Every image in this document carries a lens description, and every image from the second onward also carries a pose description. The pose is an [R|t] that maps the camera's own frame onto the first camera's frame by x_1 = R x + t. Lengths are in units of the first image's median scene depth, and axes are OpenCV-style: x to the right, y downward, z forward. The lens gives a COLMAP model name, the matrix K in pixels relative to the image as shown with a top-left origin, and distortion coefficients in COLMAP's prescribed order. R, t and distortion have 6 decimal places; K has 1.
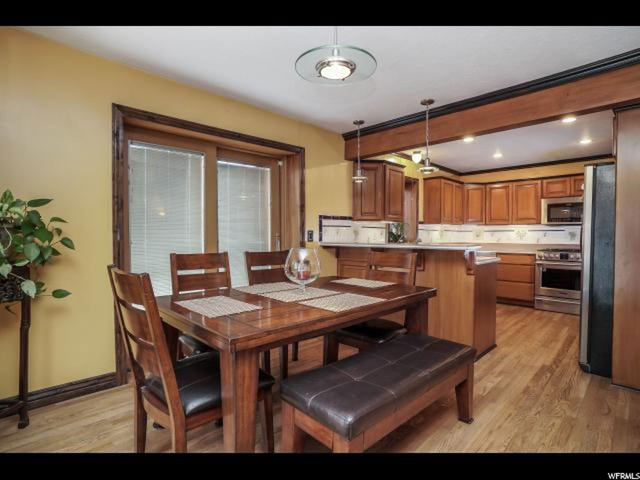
lens RADIAL K [[342.2, 0, 322.1], [0, 342.2, 238.0], [0, 0, 1]] dist [-0.023198, 0.006501]
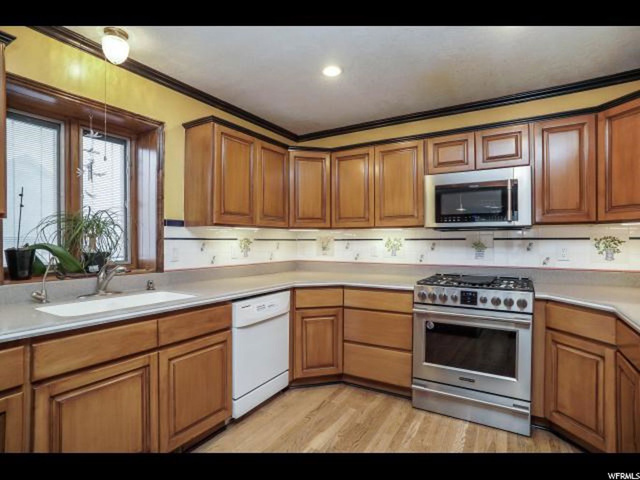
lens RADIAL K [[342.2, 0, 317.7], [0, 342.2, 237.1], [0, 0, 1]] dist [-0.023198, 0.006501]
pose [[0.973233, -0.006006, 0.229744, 0.383538], [0.009605, 0.999848, -0.014549, -0.020291], [-0.229622, 0.016366, 0.973142, 0.557551]]
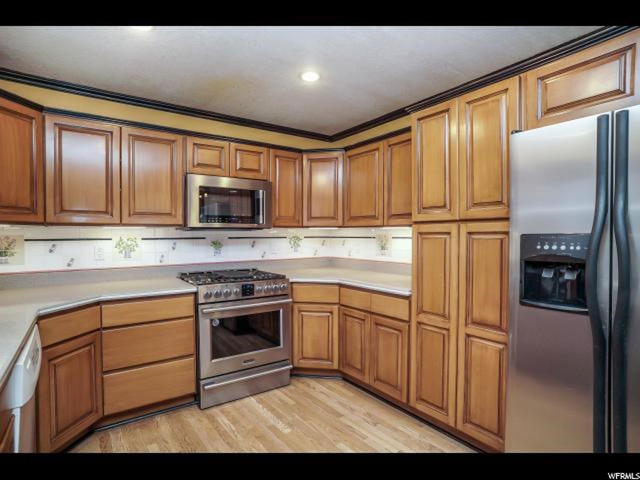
lens RADIAL K [[342.2, 0, 303.1], [0, 342.2, 240.7], [0, 0, 1]] dist [-0.023198, 0.006501]
pose [[0.192373, -0.021184, 0.981093, 0.201933], [0.014112, 0.999723, 0.018820, -0.027147], [-0.981220, 0.010225, 0.192619, 0.754322]]
